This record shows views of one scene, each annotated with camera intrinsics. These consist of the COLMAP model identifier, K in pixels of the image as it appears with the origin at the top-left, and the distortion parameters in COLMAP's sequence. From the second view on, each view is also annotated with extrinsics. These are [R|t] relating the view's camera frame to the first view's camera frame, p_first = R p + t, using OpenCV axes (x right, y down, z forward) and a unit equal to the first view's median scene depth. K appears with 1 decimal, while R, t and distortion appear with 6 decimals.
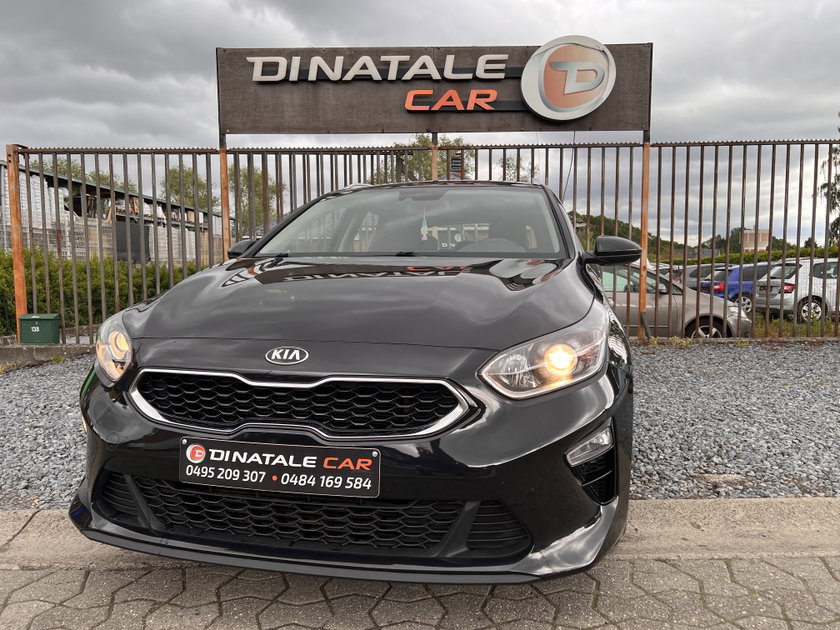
lens RADIAL K [[636.1, 0, 418.7], [0, 636.1, 315.2], [0, 0, 1]] dist [0.041101, -0.044697]
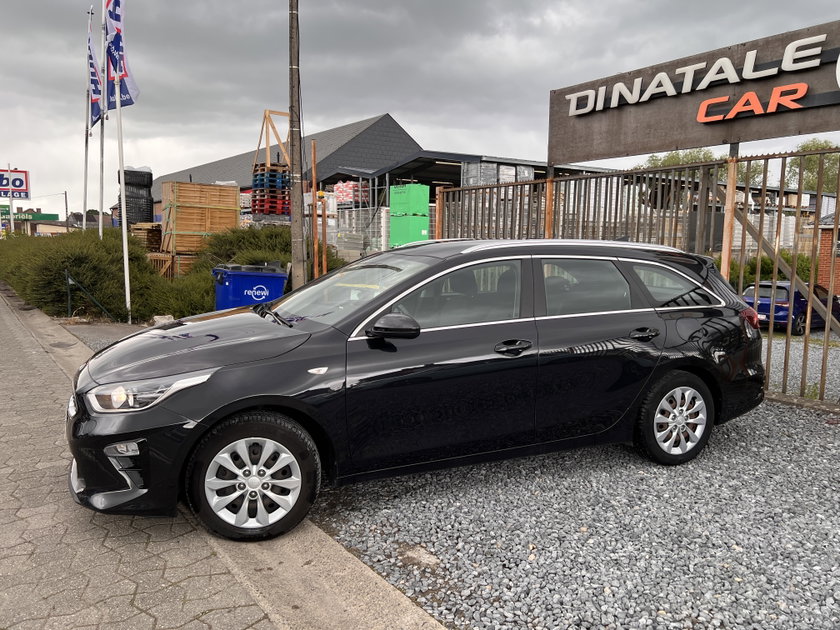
lens RADIAL K [[636.1, 0, 412.0], [0, 636.1, 312.1], [0, 0, 1]] dist [0.041101, -0.044697]
pose [[0.572257, 0.104241, -0.813422, 0.516509], [-0.080131, 0.994250, 0.071041, -0.087563], [0.816150, 0.024527, 0.577319, 0.152409]]
